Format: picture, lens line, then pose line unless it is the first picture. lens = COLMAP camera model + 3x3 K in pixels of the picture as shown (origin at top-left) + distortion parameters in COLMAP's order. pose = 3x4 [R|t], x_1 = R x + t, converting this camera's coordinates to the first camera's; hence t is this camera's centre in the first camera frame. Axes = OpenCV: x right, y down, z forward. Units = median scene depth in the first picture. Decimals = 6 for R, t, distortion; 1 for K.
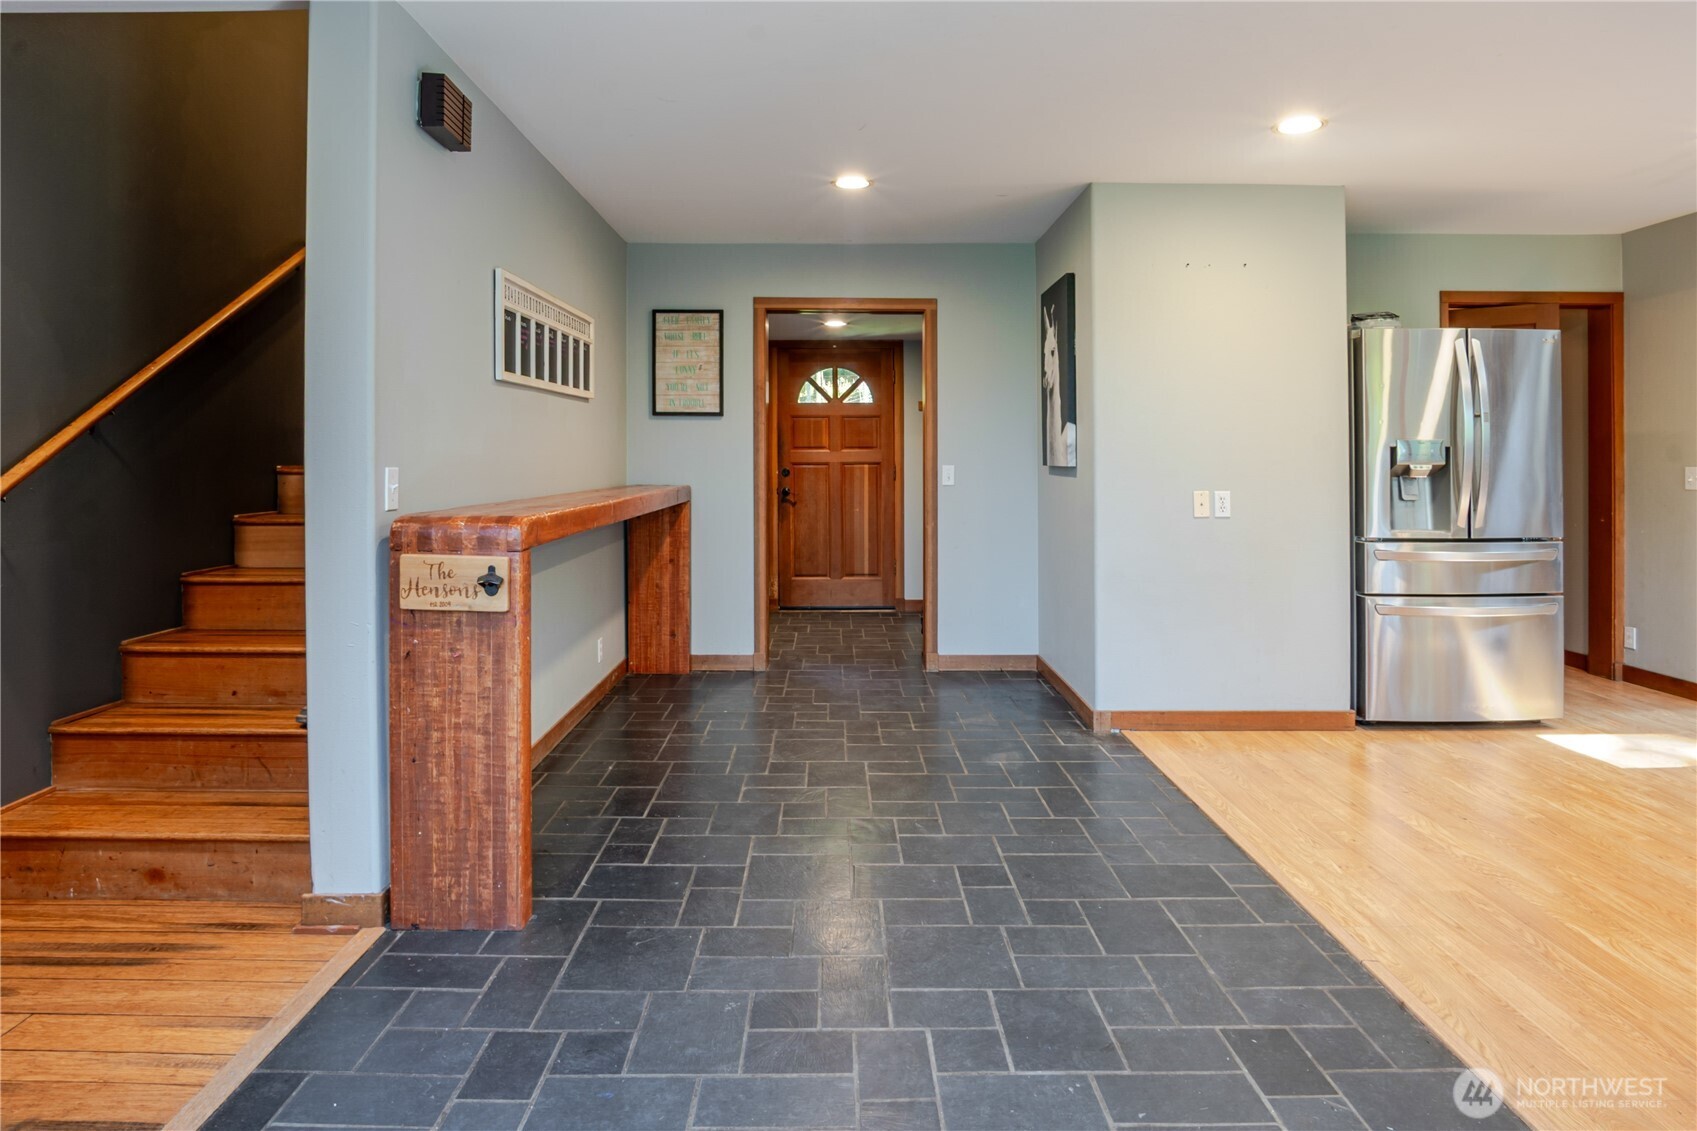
lens RADIAL K [[980.2, 0, 847.9], [0, 980.2, 503.2], [0, 0, 1]] dist [-0.027899, 0.002082]
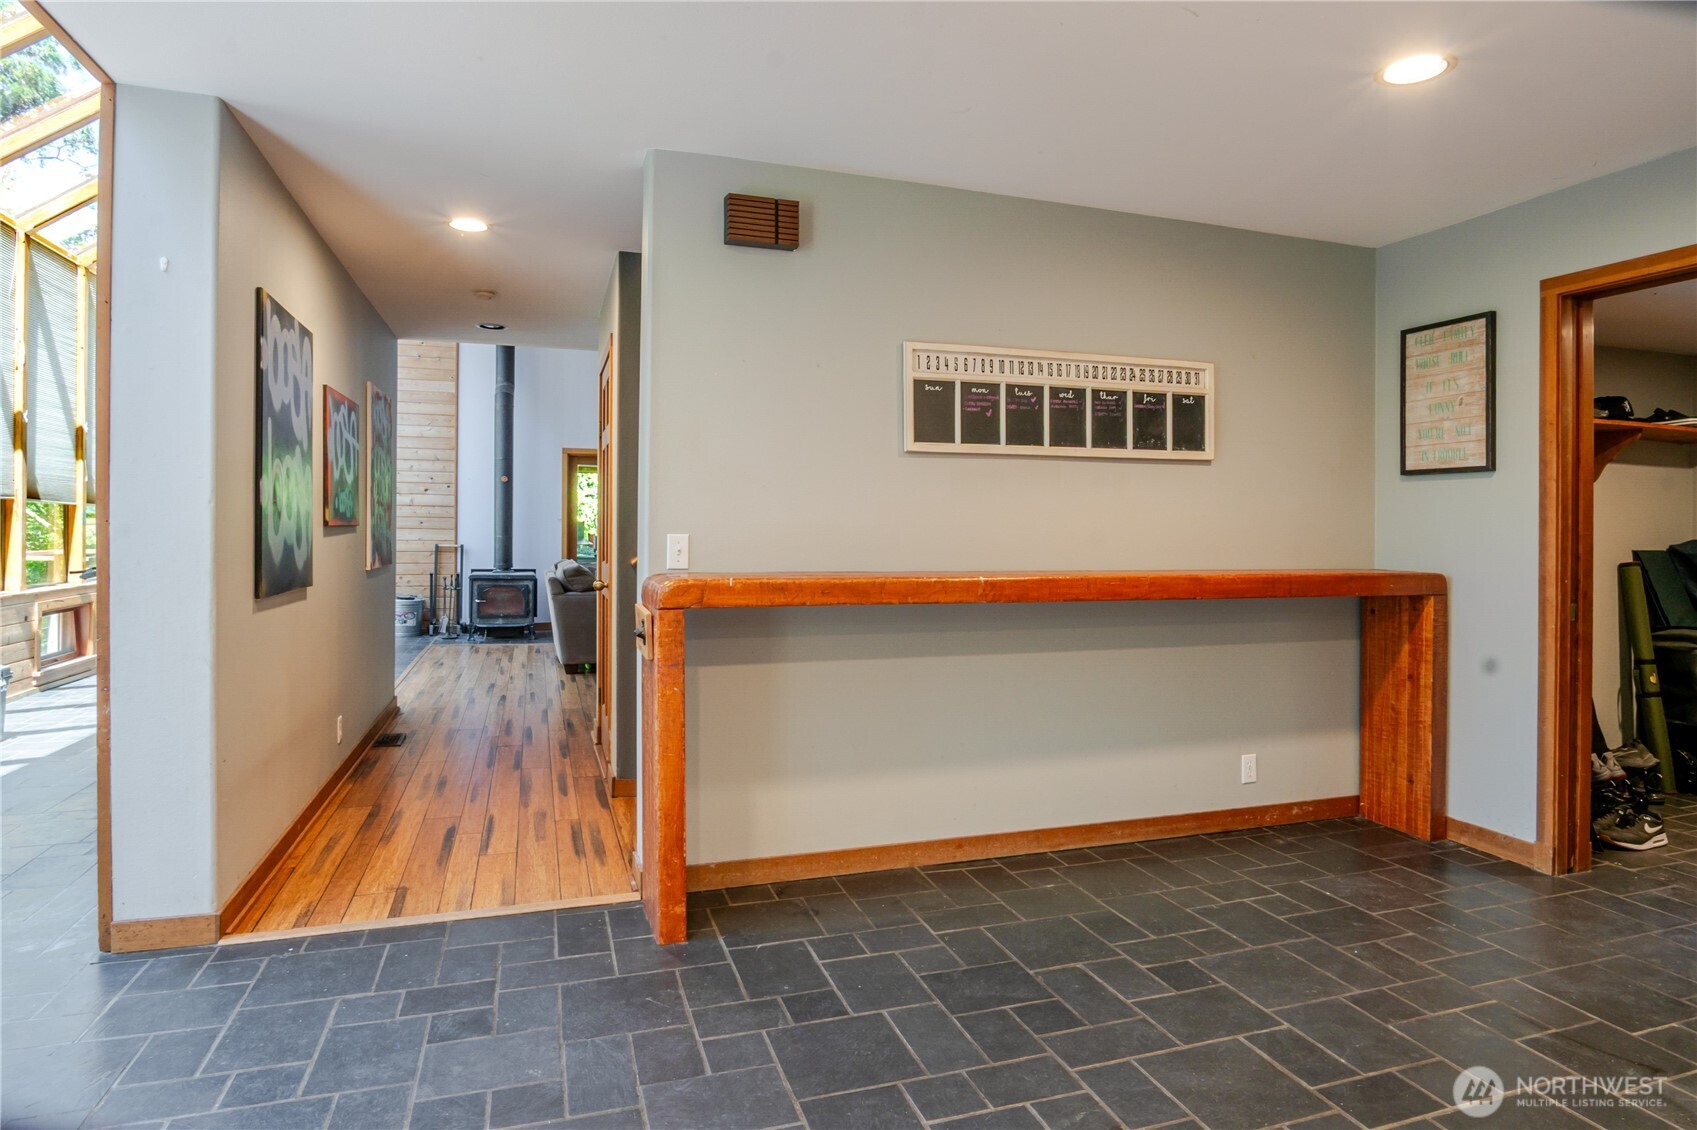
lens RADIAL K [[957.9, 0, 848.6], [0, 957.9, 566.7], [0, 0, 1]] dist [-0.029314, 0.000480]
pose [[0.304439, 0.039130, -0.951728, 0.431151], [-0.052902, 0.998308, 0.024122, -0.020505], [0.951062, 0.043005, 0.305994, 0.481472]]
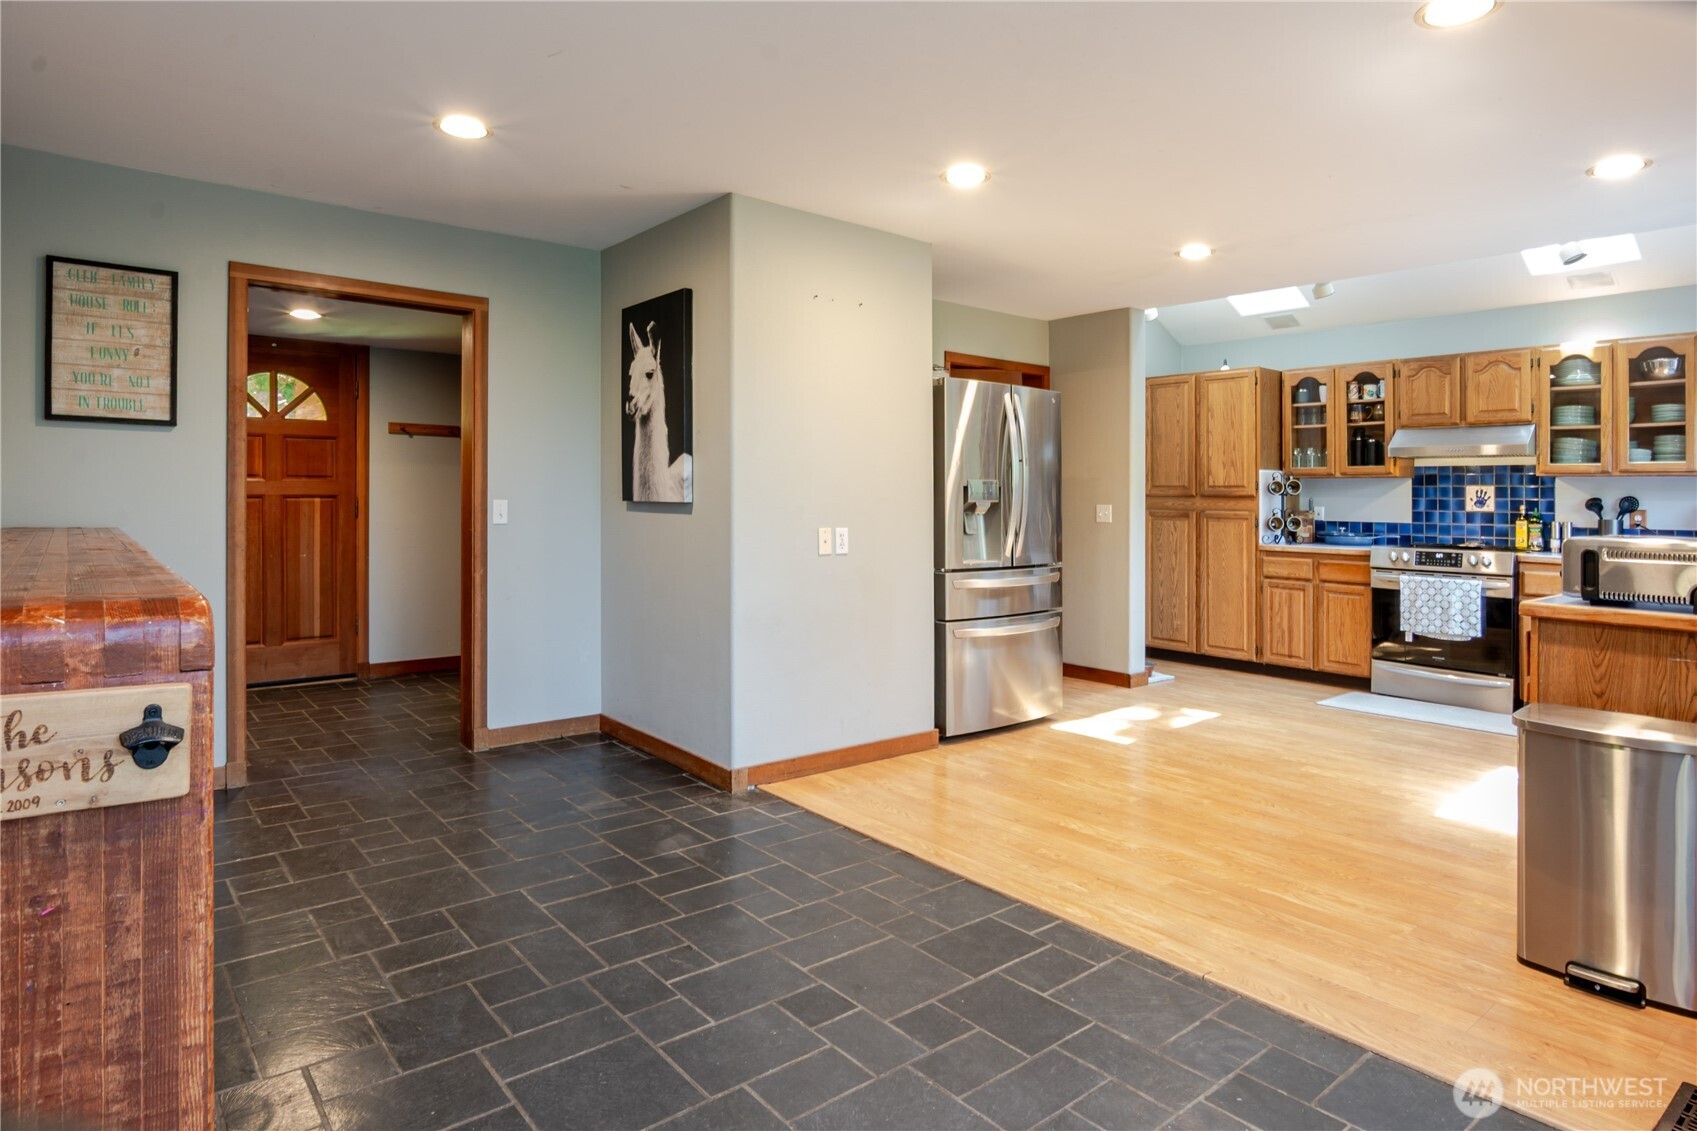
lens RADIAL K [[946.9, 0, 856.7], [0, 946.9, 524.3], [0, 0, 1]] dist [-0.029128, 0.004787]
pose [[0.774979, -0.009079, 0.631922, -0.210721], [0.017890, 0.999811, -0.007575, -0.008129], [-0.631734, 0.017176, 0.774995, 0.234291]]
